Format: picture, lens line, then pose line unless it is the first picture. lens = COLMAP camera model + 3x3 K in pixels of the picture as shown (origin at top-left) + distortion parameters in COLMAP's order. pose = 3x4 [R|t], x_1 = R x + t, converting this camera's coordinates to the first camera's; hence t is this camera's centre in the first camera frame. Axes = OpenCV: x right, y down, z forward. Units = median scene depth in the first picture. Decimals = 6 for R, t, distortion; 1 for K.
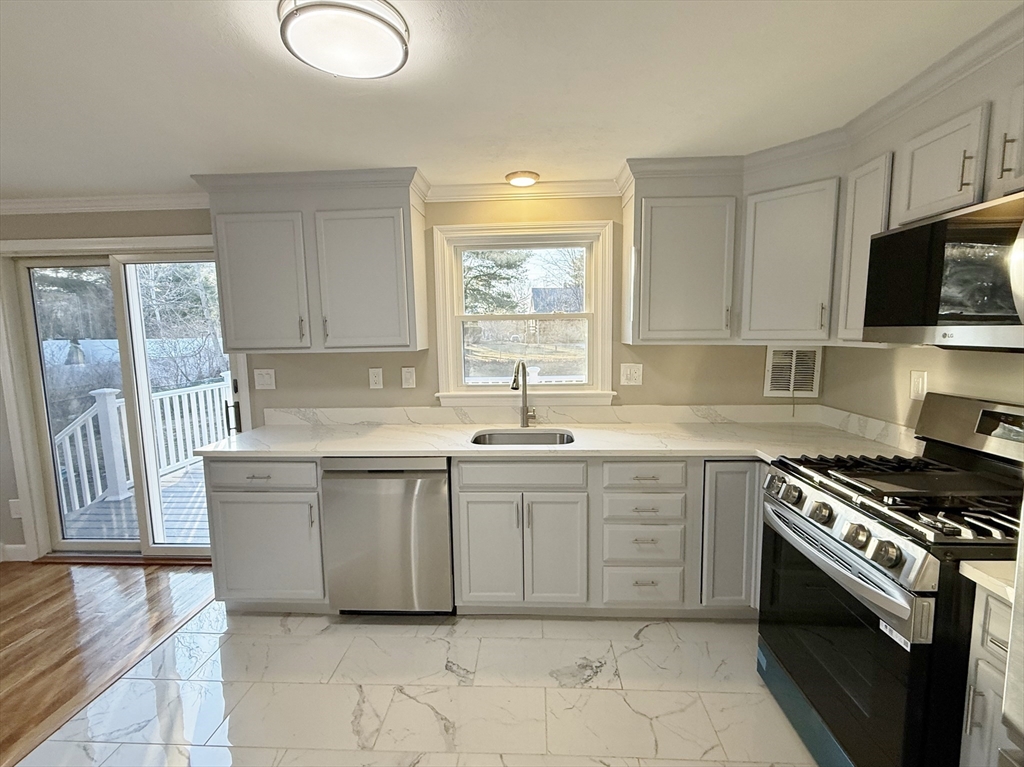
lens RADIAL K [[469.1, 0, 513.5], [0, 469.1, 384.0], [0, 0, 1]] dist [-0.001114, 0.000332]
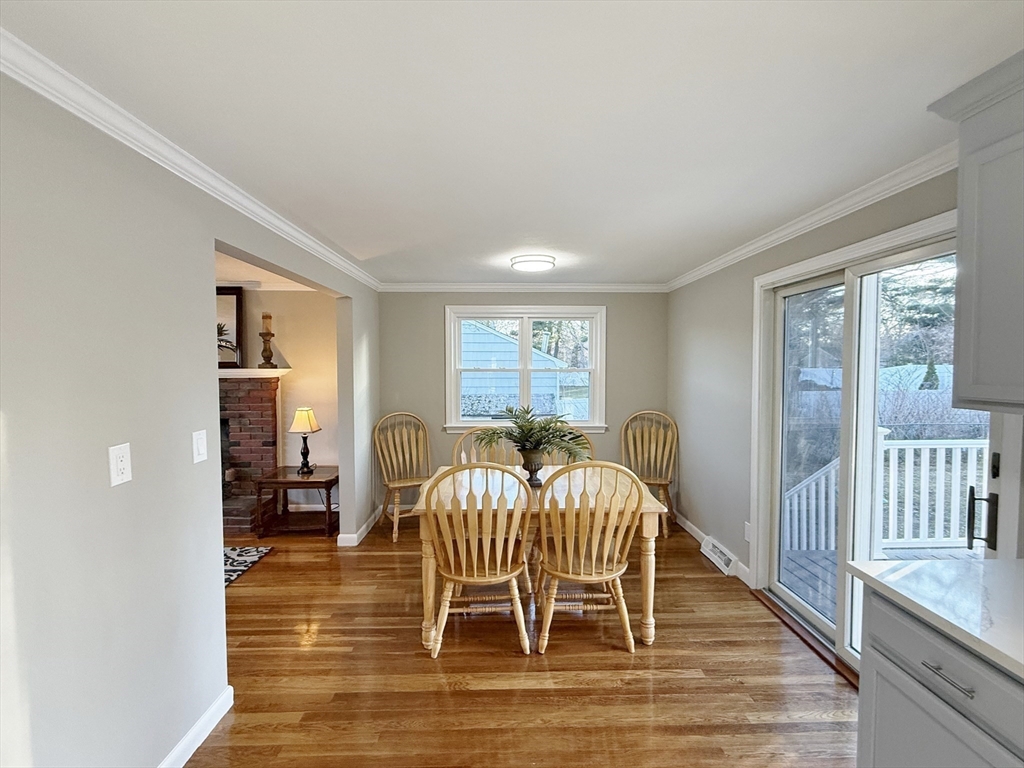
lens RADIAL K [[469.1, 0, 511.4], [0, 469.1, 384.5], [0, 0, 1]] dist [-0.001114, 0.000332]
pose [[0.075026, 0.058666, -0.995454, -0.109638], [-0.108203, 0.992853, 0.050357, -0.064339], [0.991294, 0.103933, 0.080838, 0.443559]]
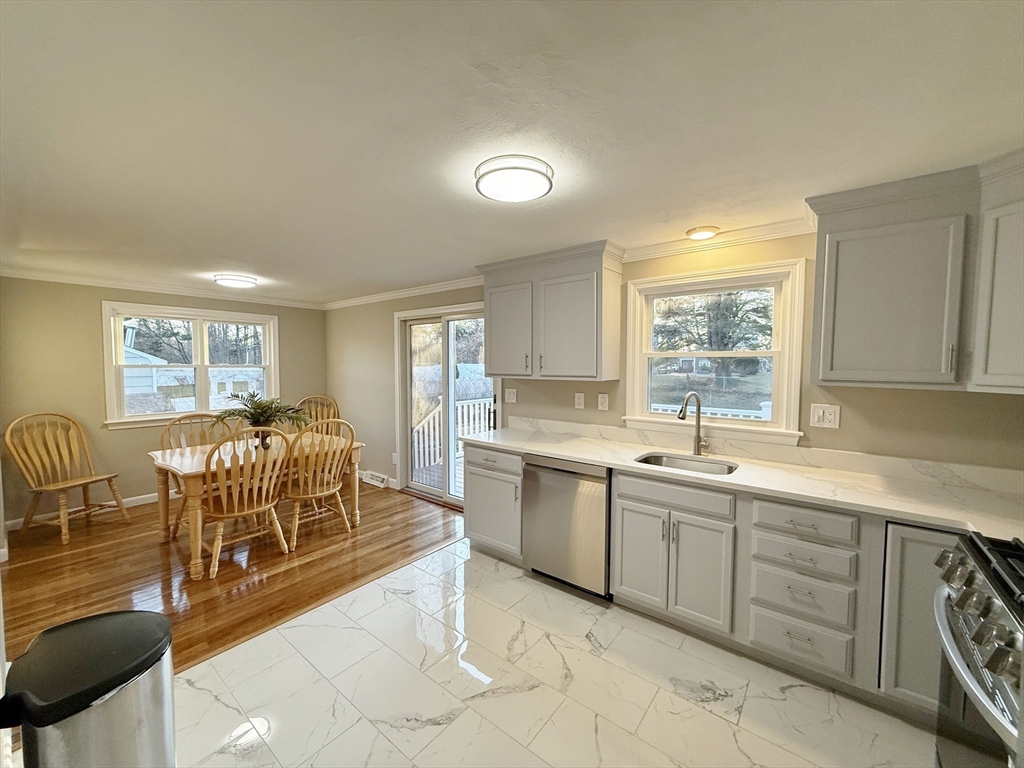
lens RADIAL K [[406.6, 0, 510.4], [0, 406.6, 383.2], [0, 0, 1]] dist [-0.000801, 0.000550]
pose [[0.811273, 0.047139, -0.582764, 0.232442], [-0.080291, 0.996284, -0.031186, -0.010616], [0.579128, 0.072091, 0.812043, -0.033113]]
